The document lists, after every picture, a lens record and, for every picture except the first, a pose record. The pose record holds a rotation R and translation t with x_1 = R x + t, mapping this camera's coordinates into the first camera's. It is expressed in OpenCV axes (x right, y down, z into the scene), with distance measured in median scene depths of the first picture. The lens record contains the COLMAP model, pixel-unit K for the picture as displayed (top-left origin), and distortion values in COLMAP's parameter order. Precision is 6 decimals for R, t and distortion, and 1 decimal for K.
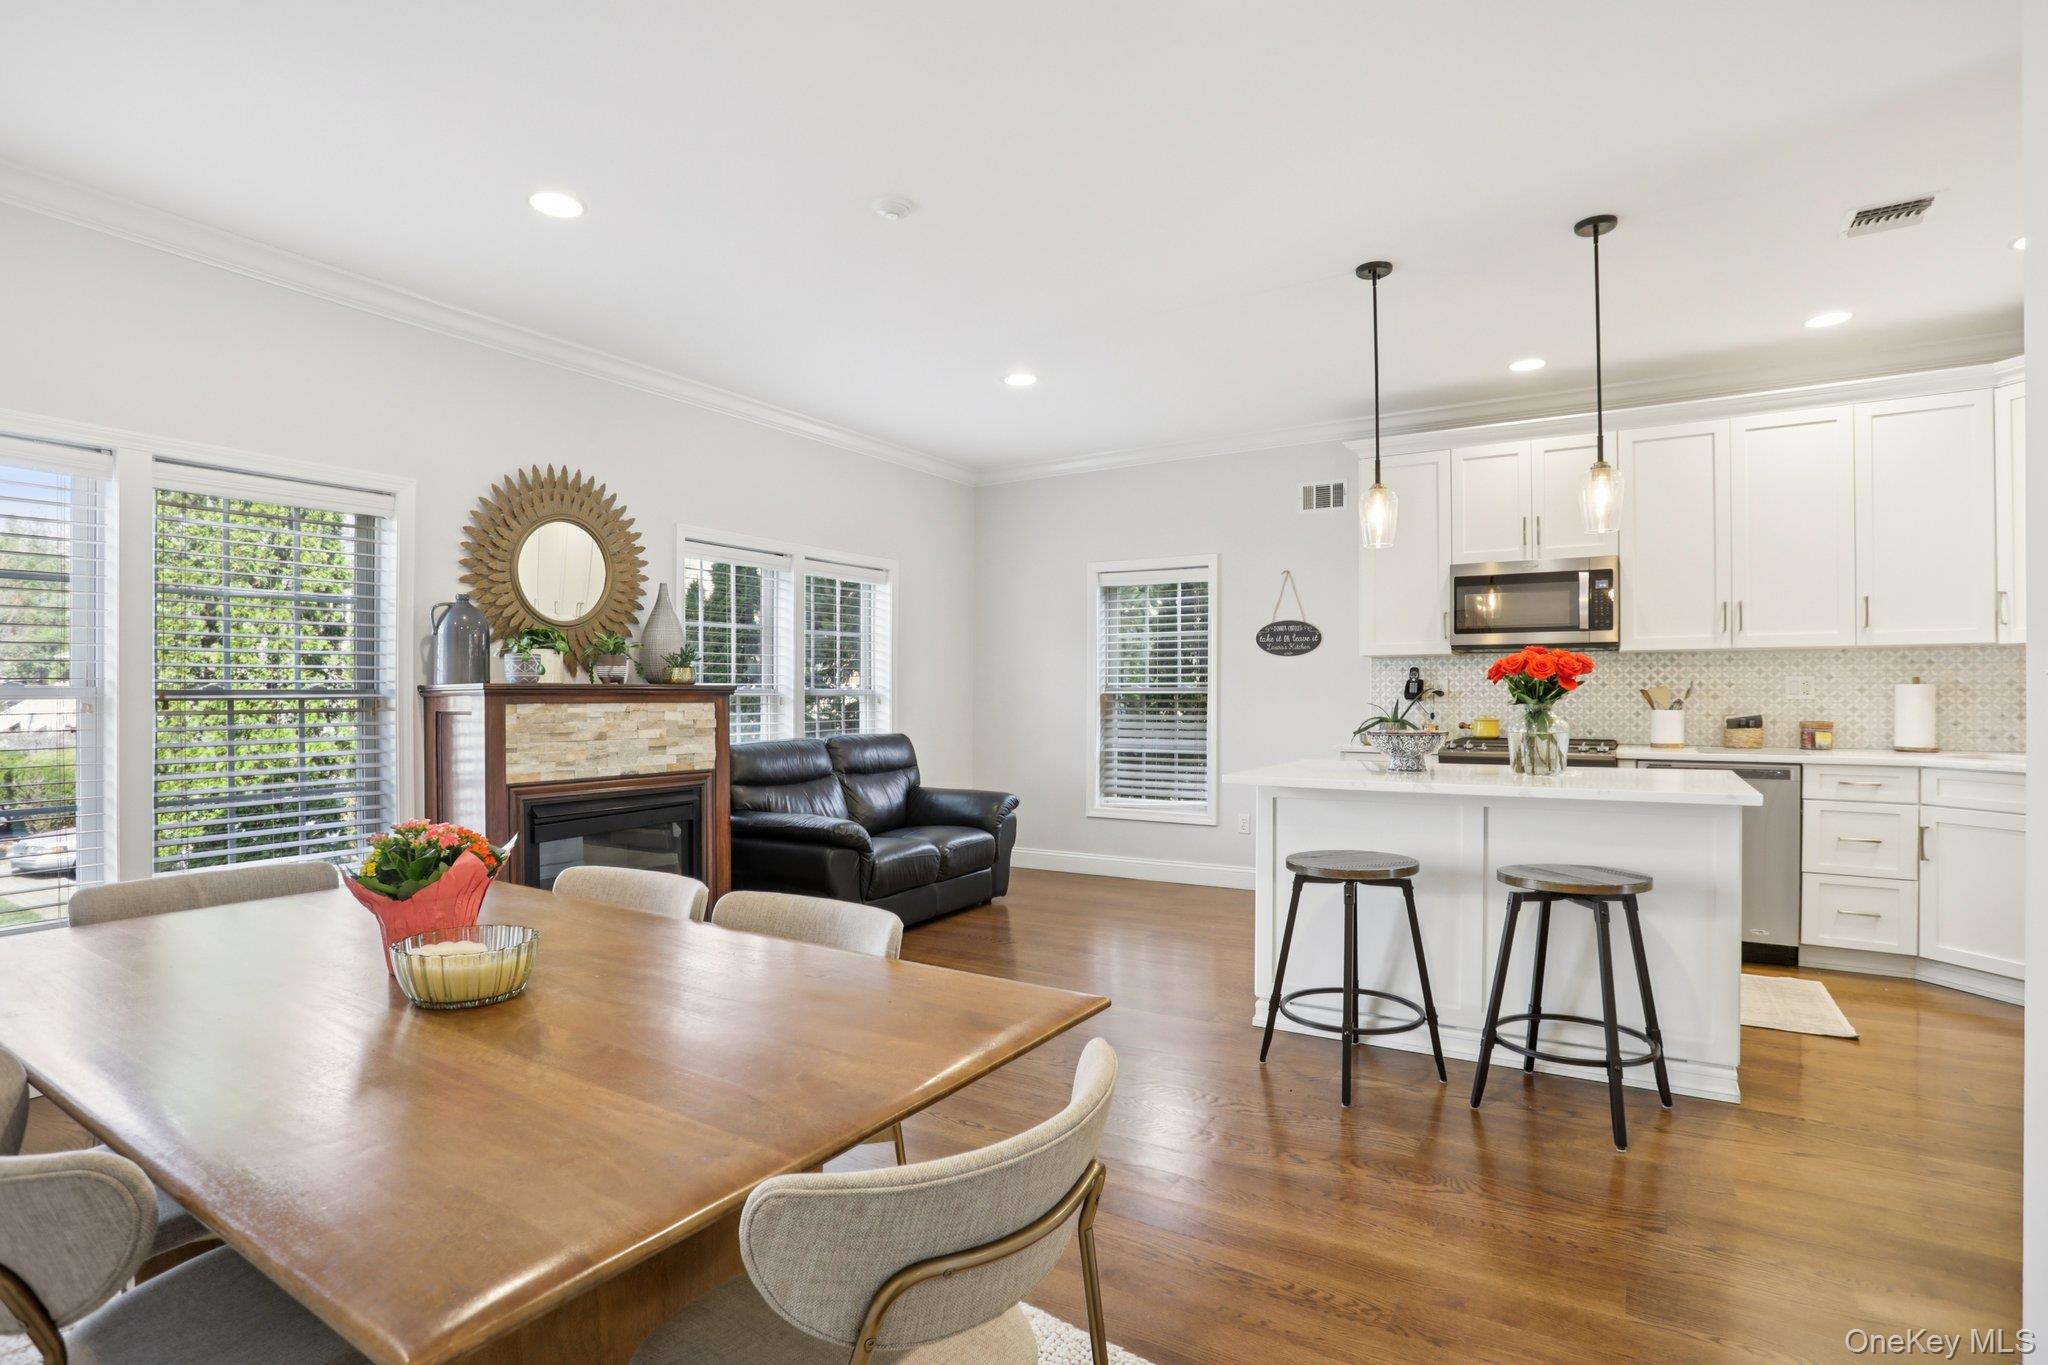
lens RADIAL K [[999.0, 0, 1020.5], [0, 999.0, 698.7], [0, 0, 1]] dist [-0.063233, 0.025185]
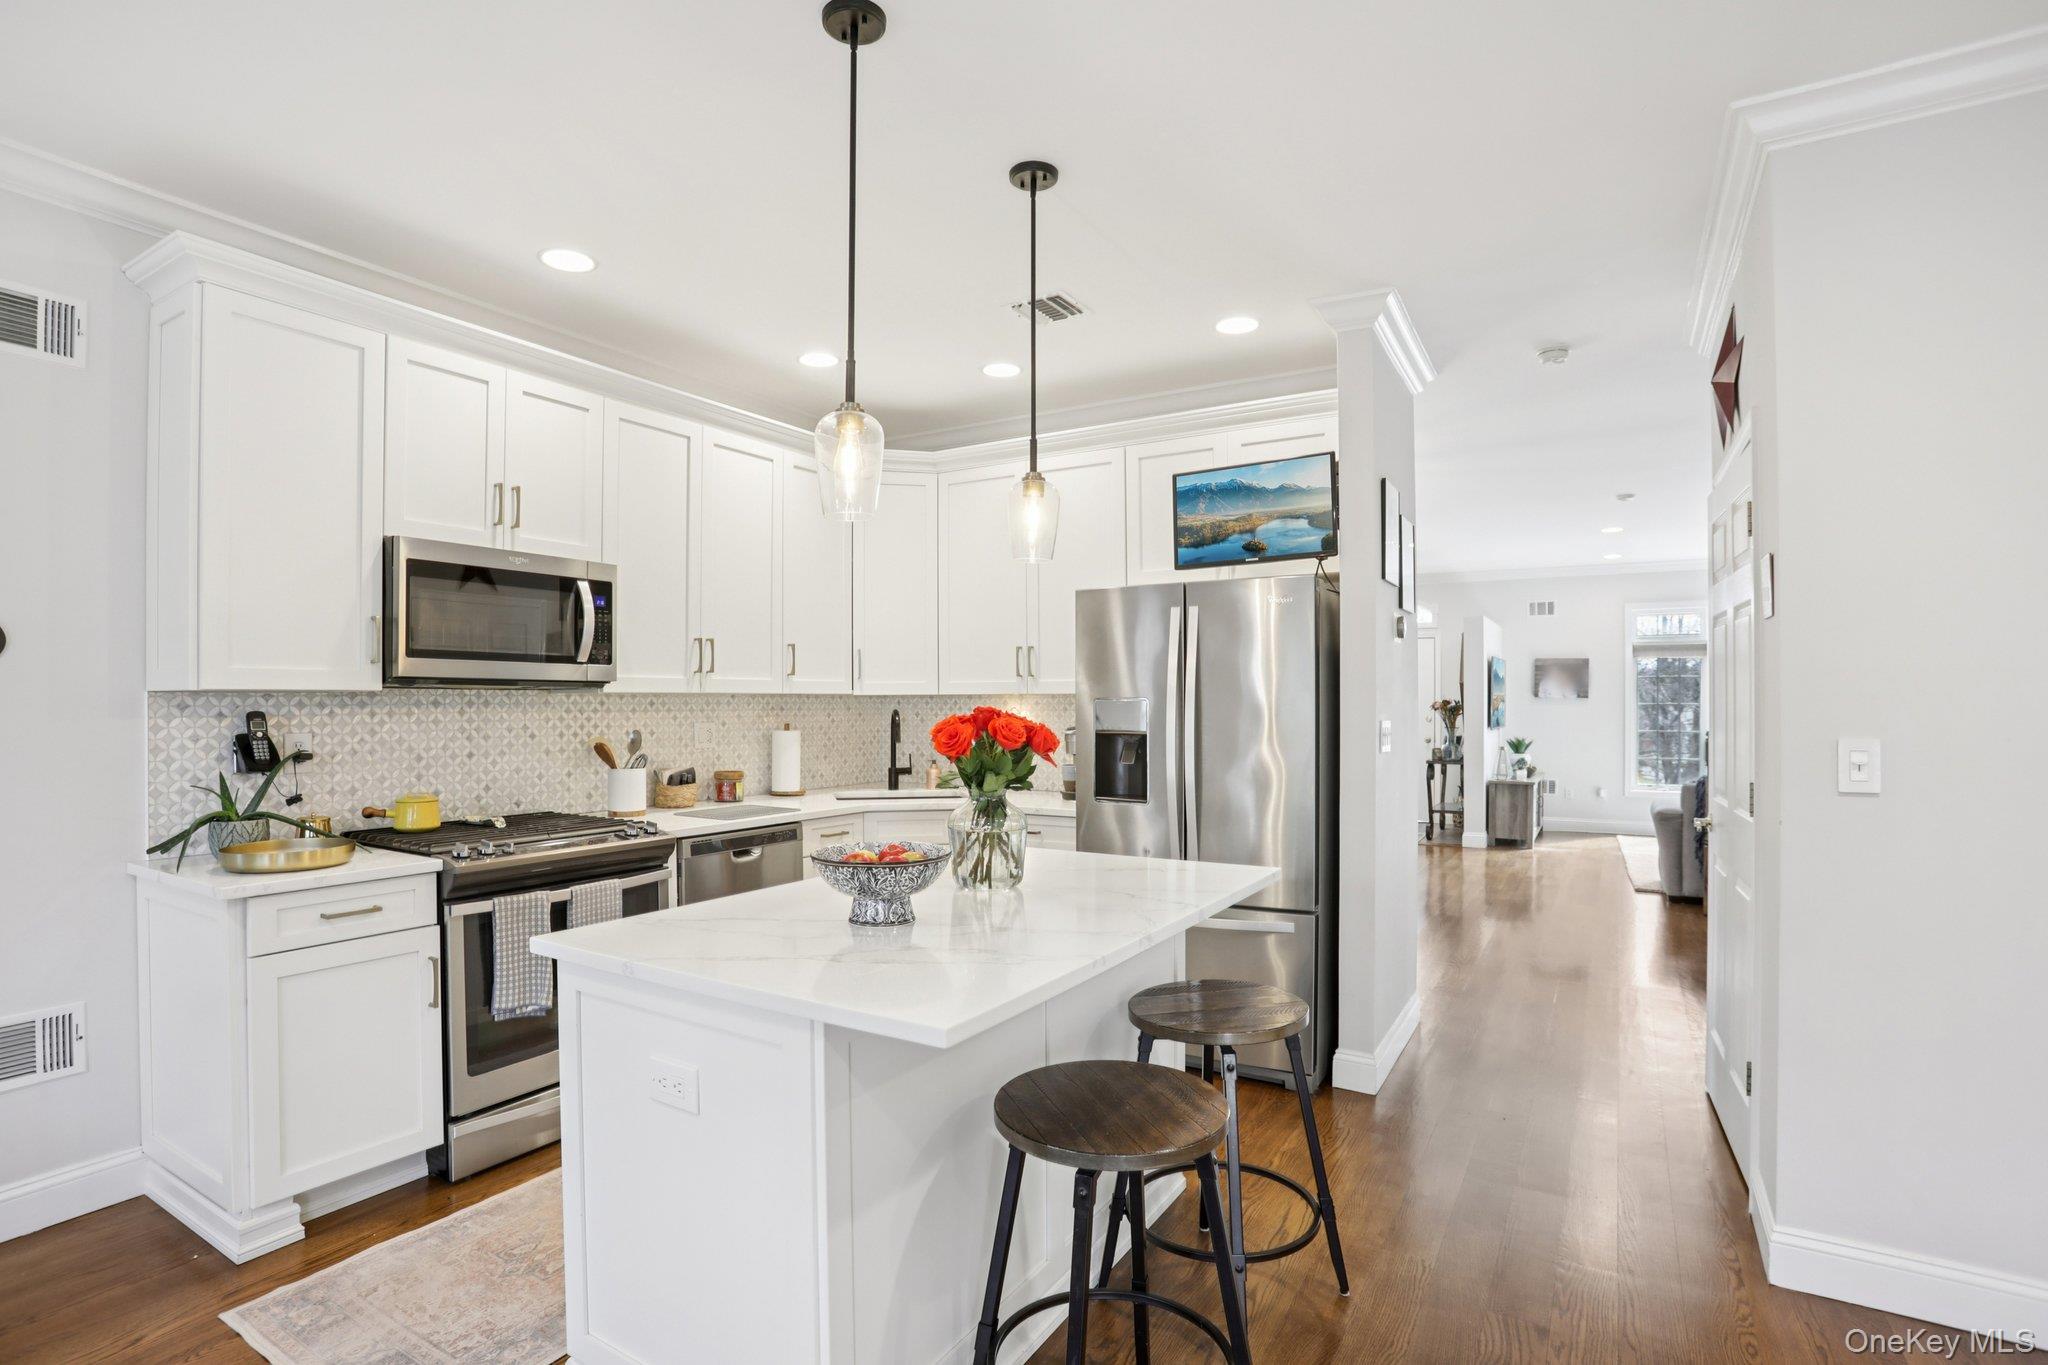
lens RADIAL K [[1008.9, 0, 1009.2], [0, 1008.9, 706.1], [0, 0, 1]] dist [-0.089825, 0.046811]
pose [[-0.001614, -0.002097, 0.999996, -0.144744], [0.005004, 0.999985, 0.002105, -0.039172], [-0.999986, 0.005008, -0.001603, 0.701621]]
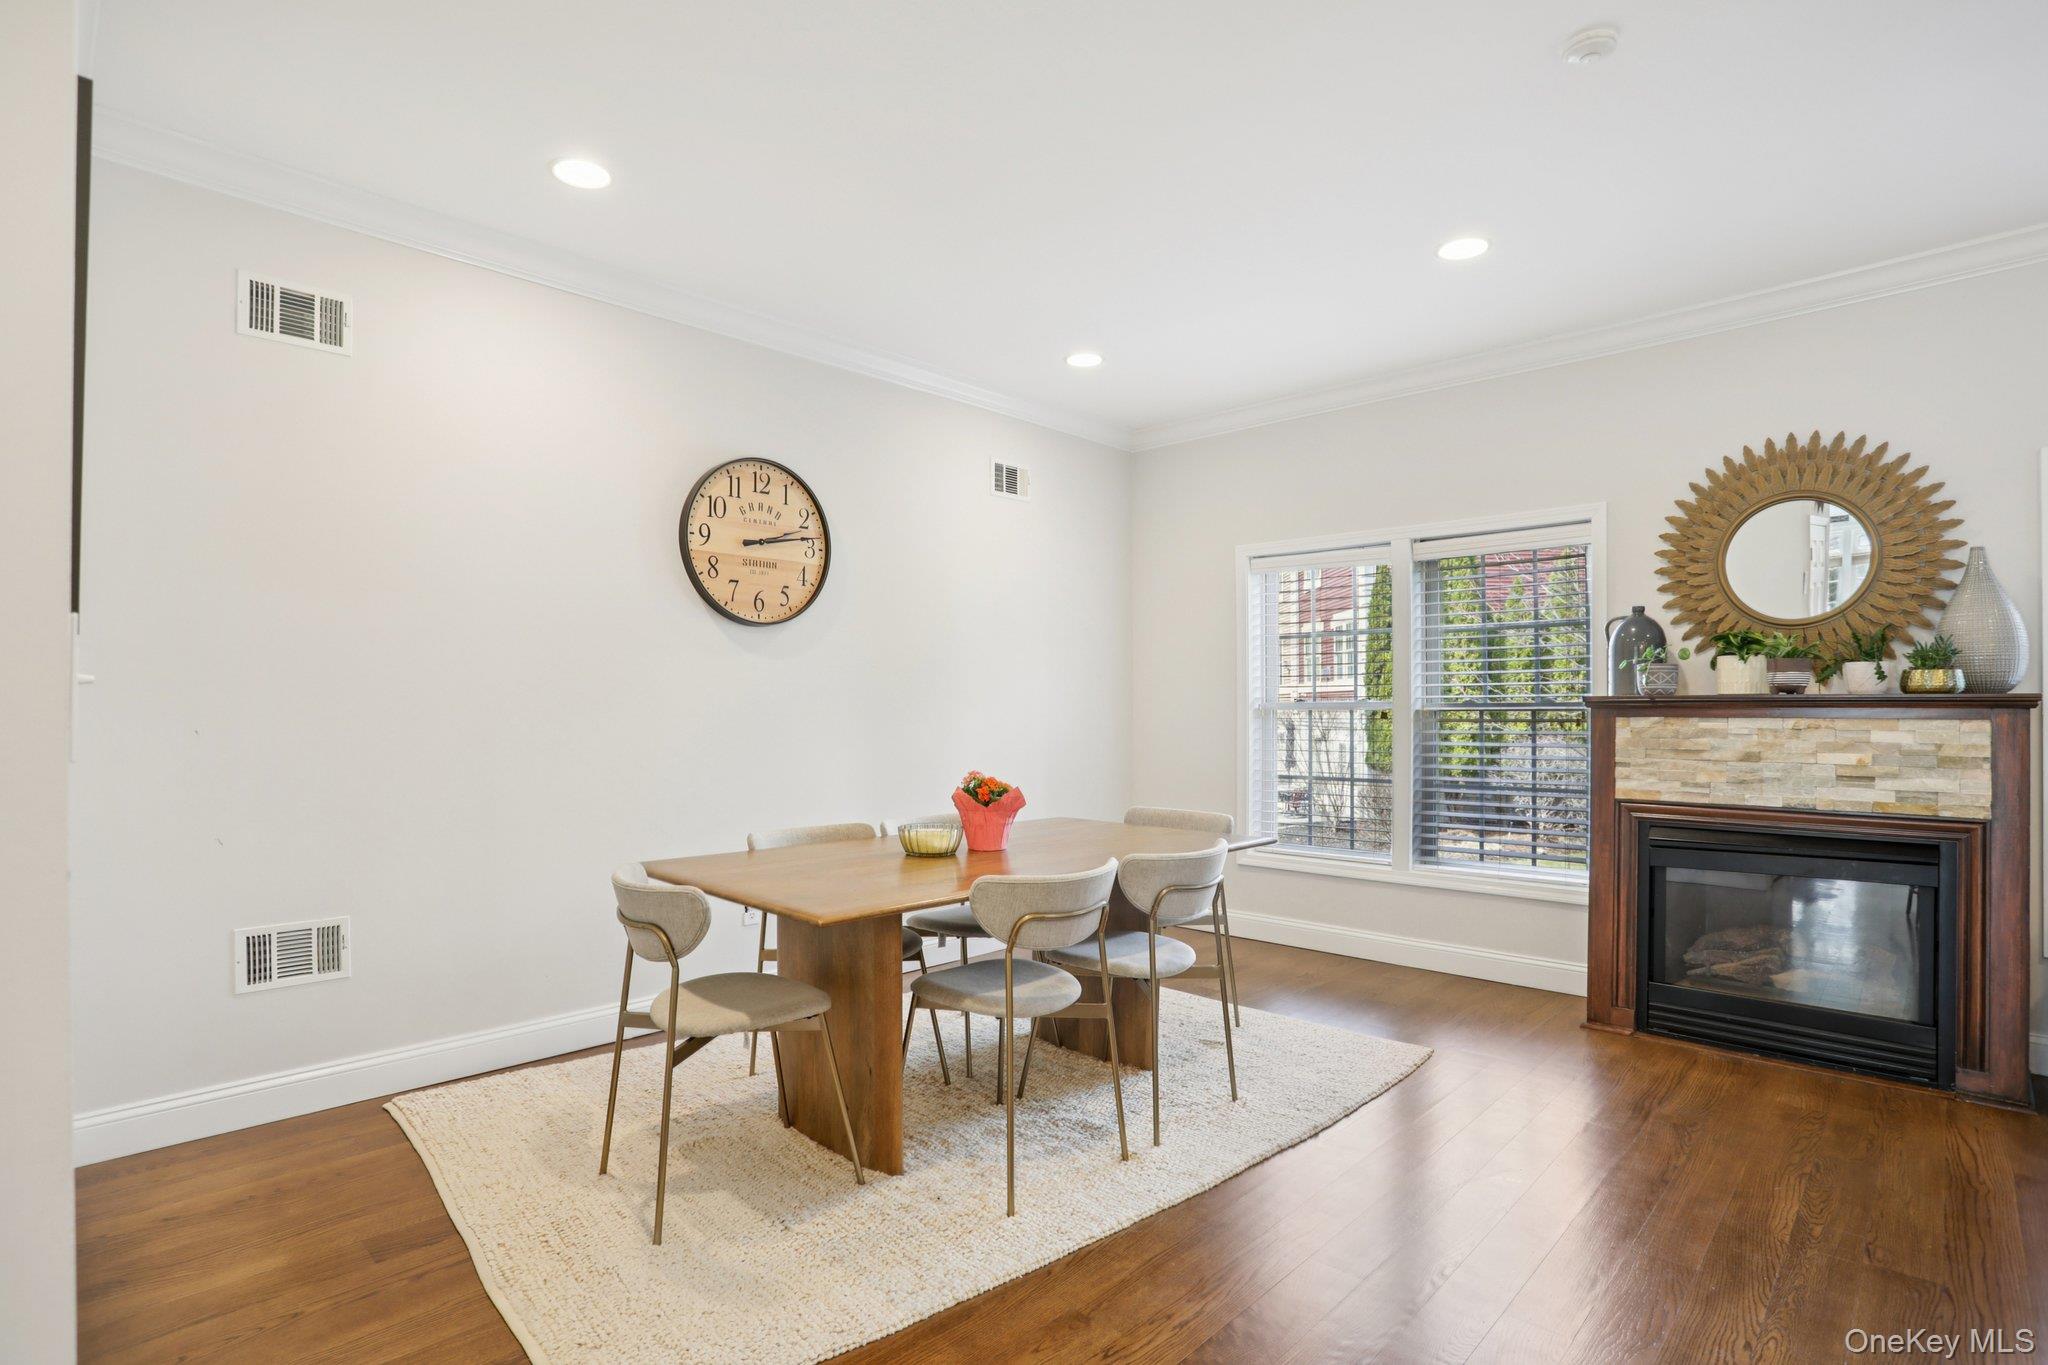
lens RADIAL K [[1008.2, 0, 998.5], [0, 1008.2, 700.9], [0, 0, 1]] dist [-0.088711, 0.040896]
pose [[-0.189474, 0.001212, -0.981885, 0.445893], [-0.000503, 0.999999, 0.001331, -0.009430], [0.981886, 0.000746, -0.189473, 0.463411]]
